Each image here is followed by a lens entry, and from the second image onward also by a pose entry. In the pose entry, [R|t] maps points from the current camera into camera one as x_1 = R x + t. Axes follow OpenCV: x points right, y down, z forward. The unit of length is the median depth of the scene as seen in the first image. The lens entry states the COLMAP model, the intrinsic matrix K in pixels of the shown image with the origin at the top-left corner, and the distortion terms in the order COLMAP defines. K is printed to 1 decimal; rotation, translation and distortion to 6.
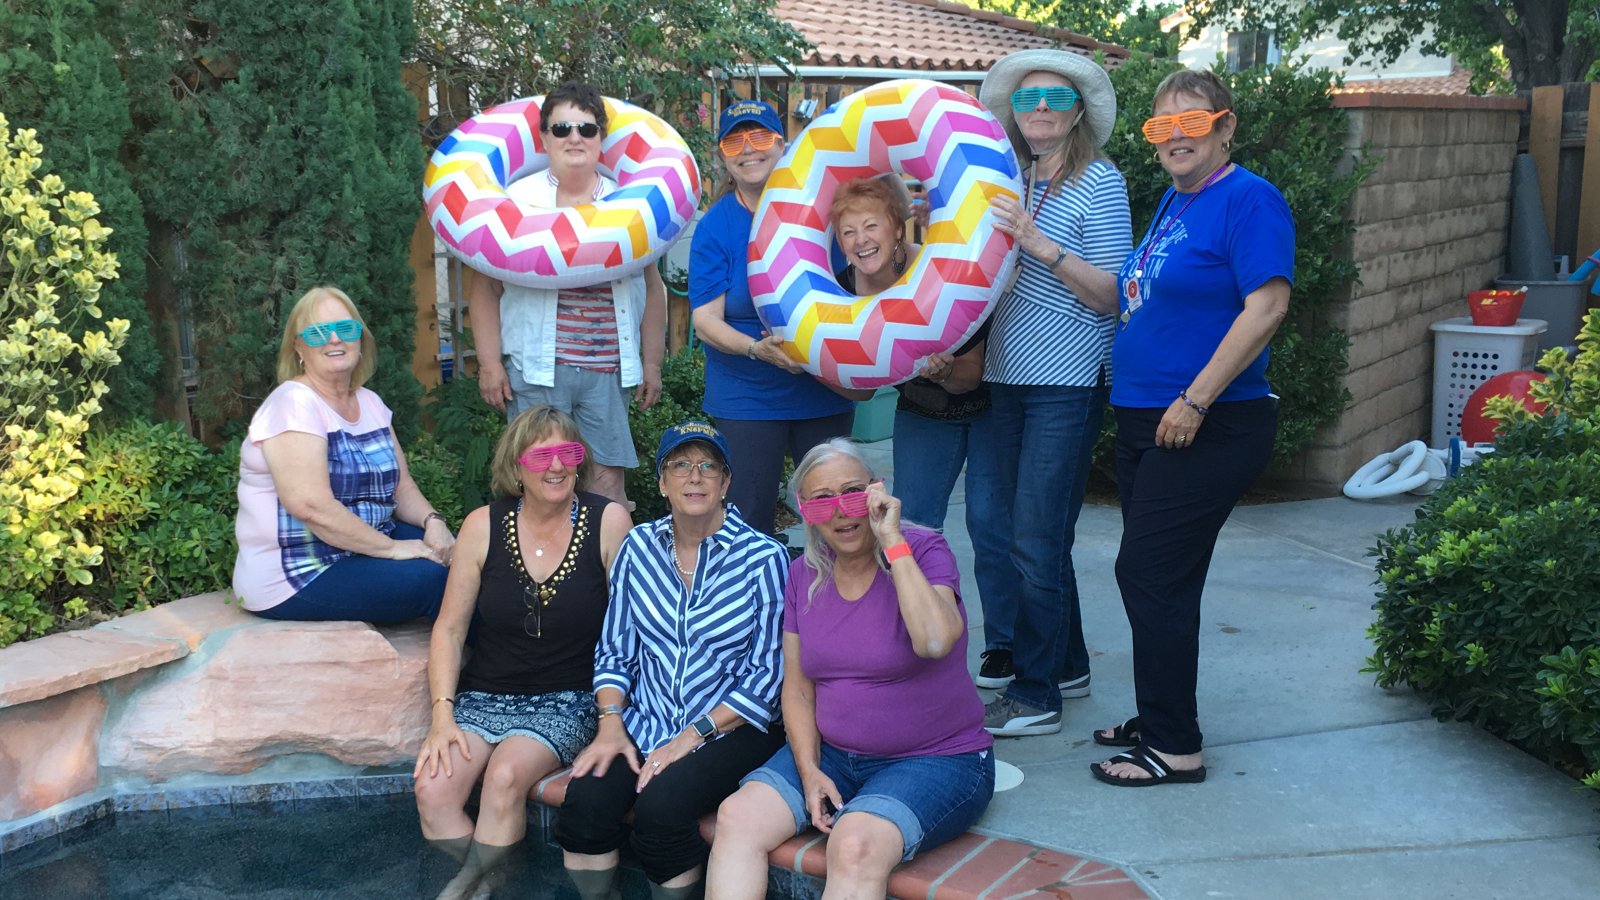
lens RADIAL K [[1668.6, 0, 651.7], [0, 1668.6, 573.4], [0, 0, 1]] dist [0.104048, -0.182396]
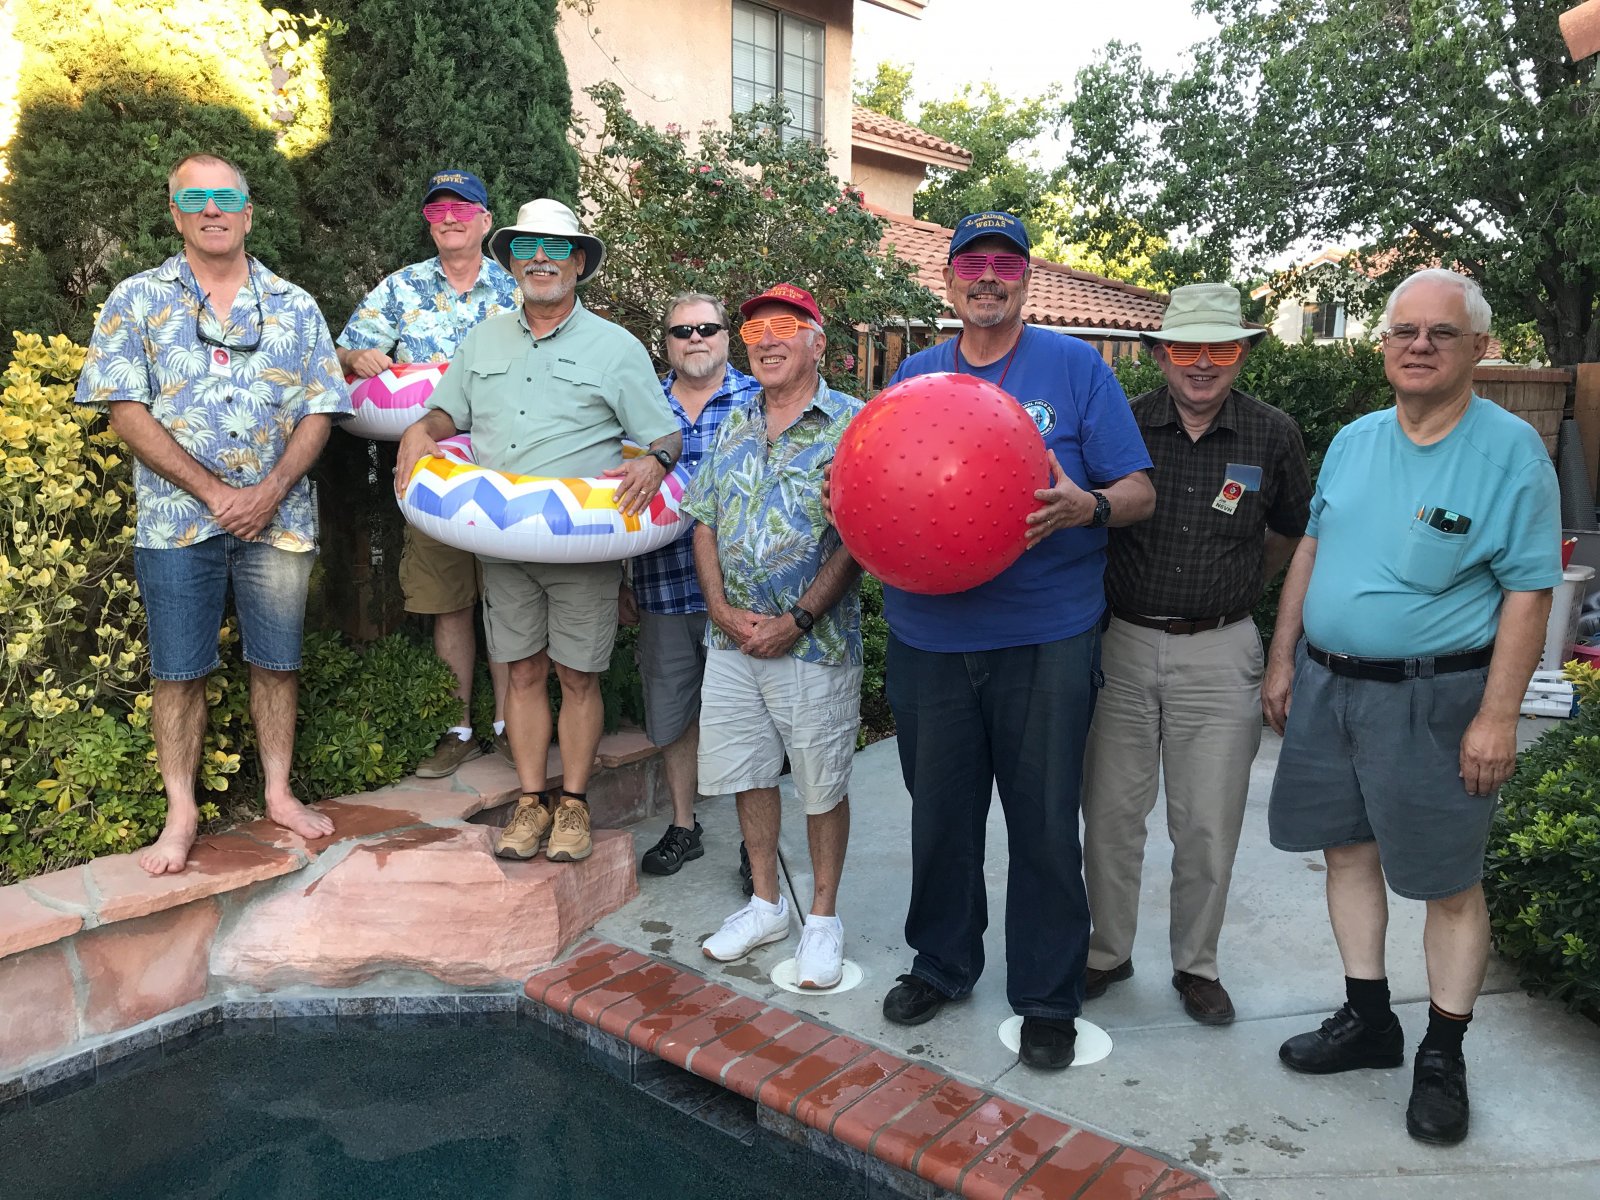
lens RADIAL K [[1327.4, 0, 799.0], [0, 1327.4, 610.1], [0, 0, 1]] dist [0.011107, 0.004611]
pose [[0.998590, 0.043659, -0.030207, 0.042740], [-0.045654, 0.996580, -0.068879, -0.062516], [0.027097, 0.070161, 0.997168, 0.169470]]
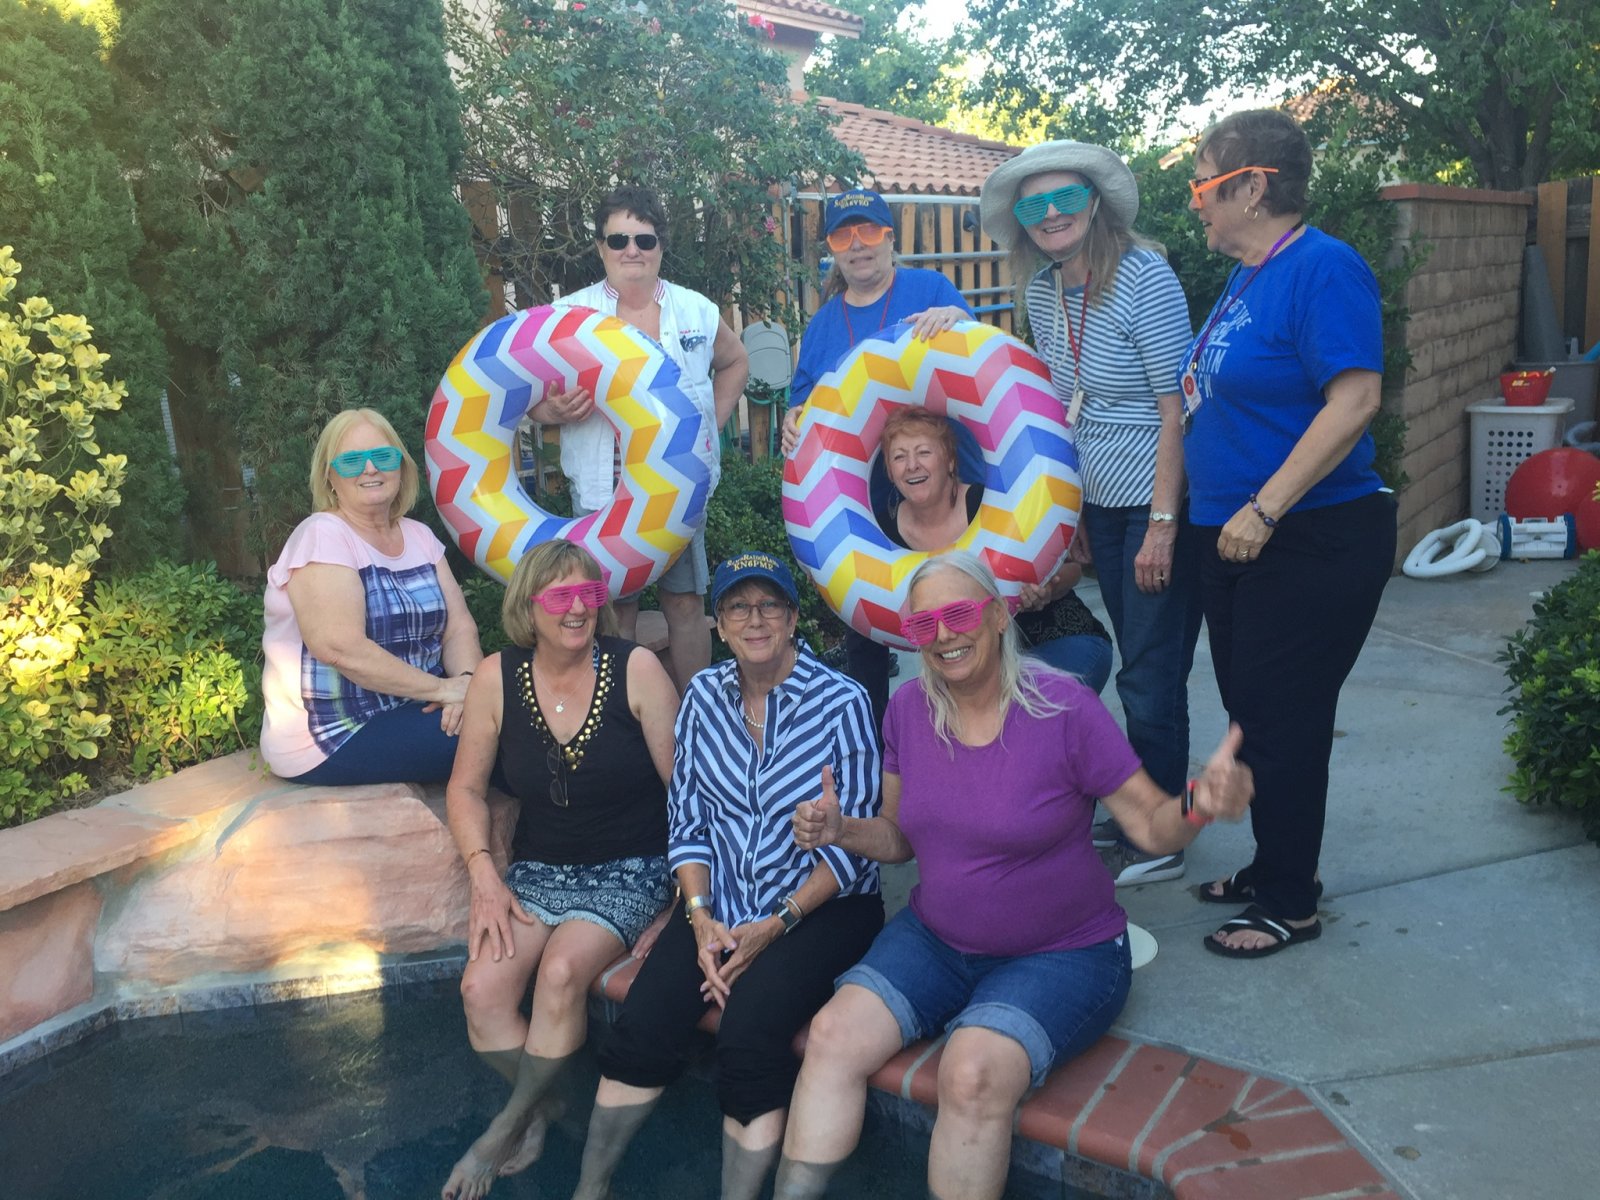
lens RADIAL K [[1367.6, 0, 800.8], [0, 1367.6, 626.6], [0, 0, 1]] dist [0.128498, -0.187023]
pose [[0.998674, -0.040617, 0.031645, 0.018076], [0.040695, 0.999170, -0.001806, -0.043666], [-0.031545, 0.003091, 0.999498, 0.247268]]
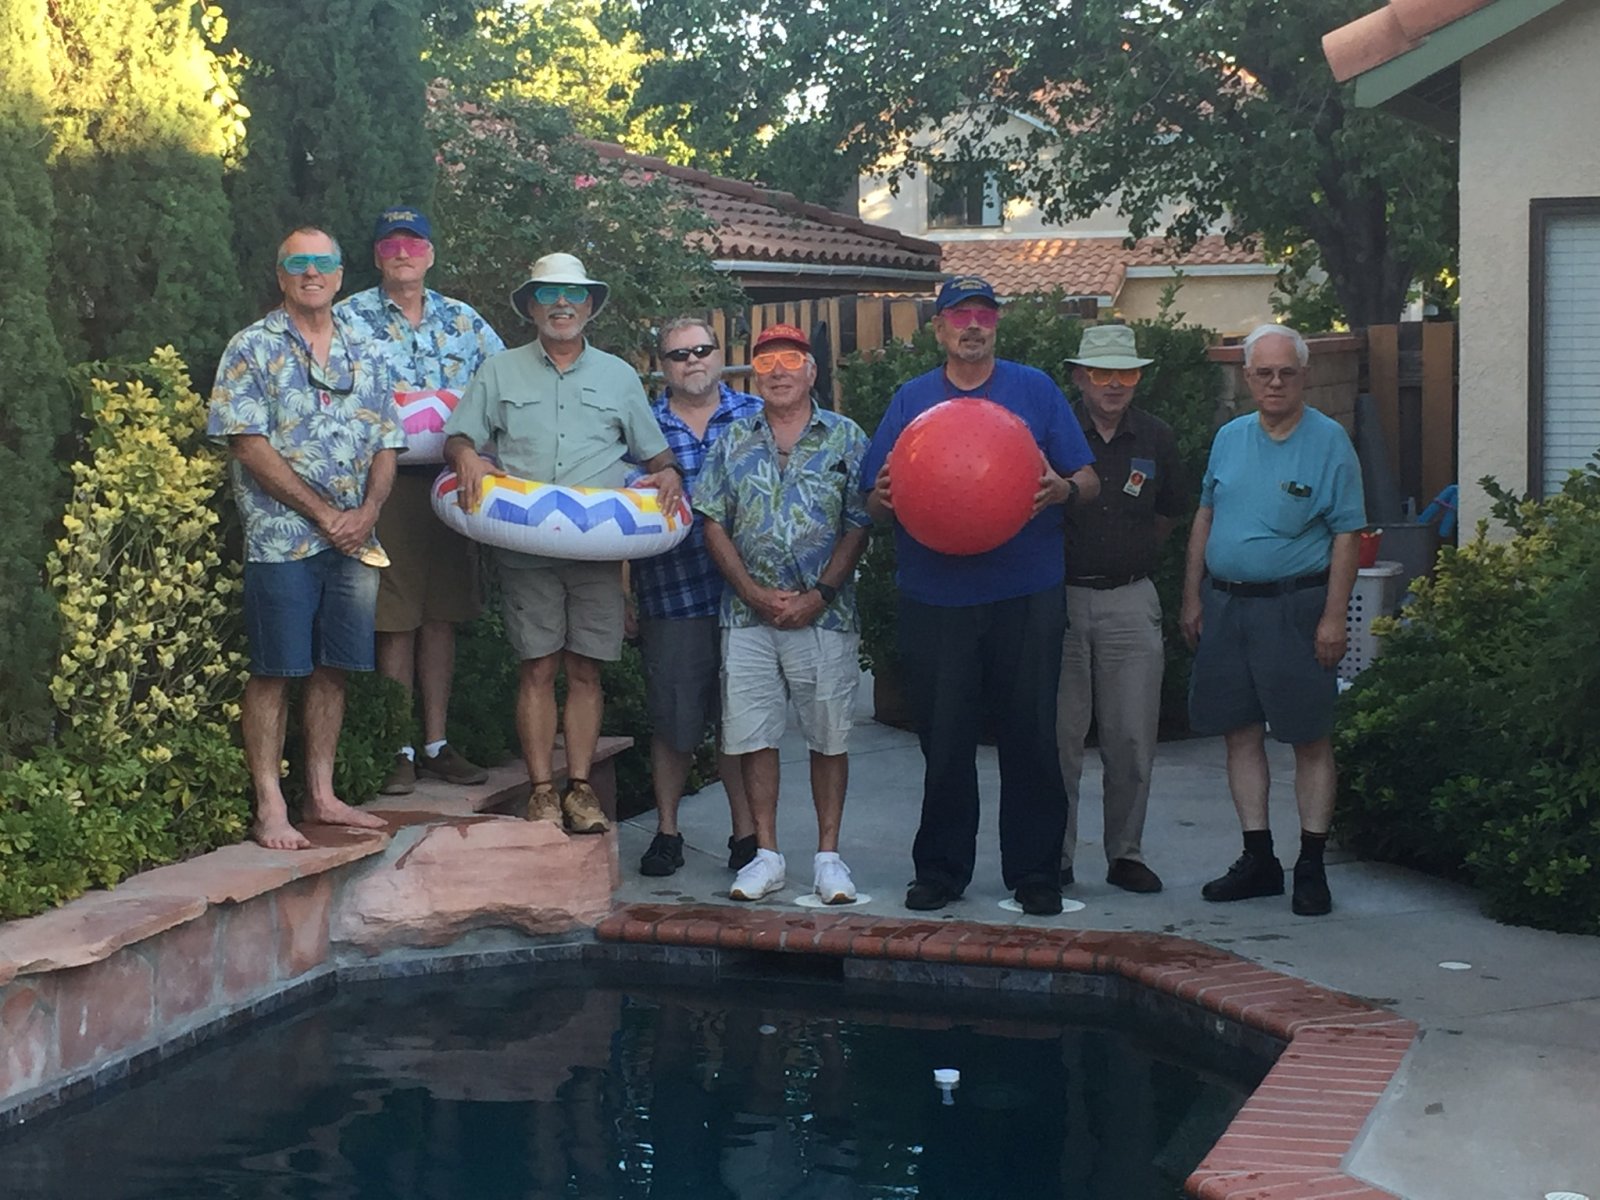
lens RADIAL K [[2978.9, 0, 863.6], [0, 2978.9, 638.8], [0, 0, 1]] dist [-0.948528, 14.020836]
pose [[0.952546, -0.015909, 0.303977, -0.541396], [0.055867, 0.990807, -0.123208, 0.163316], [-0.299223, 0.134344, 0.944679, -0.961116]]
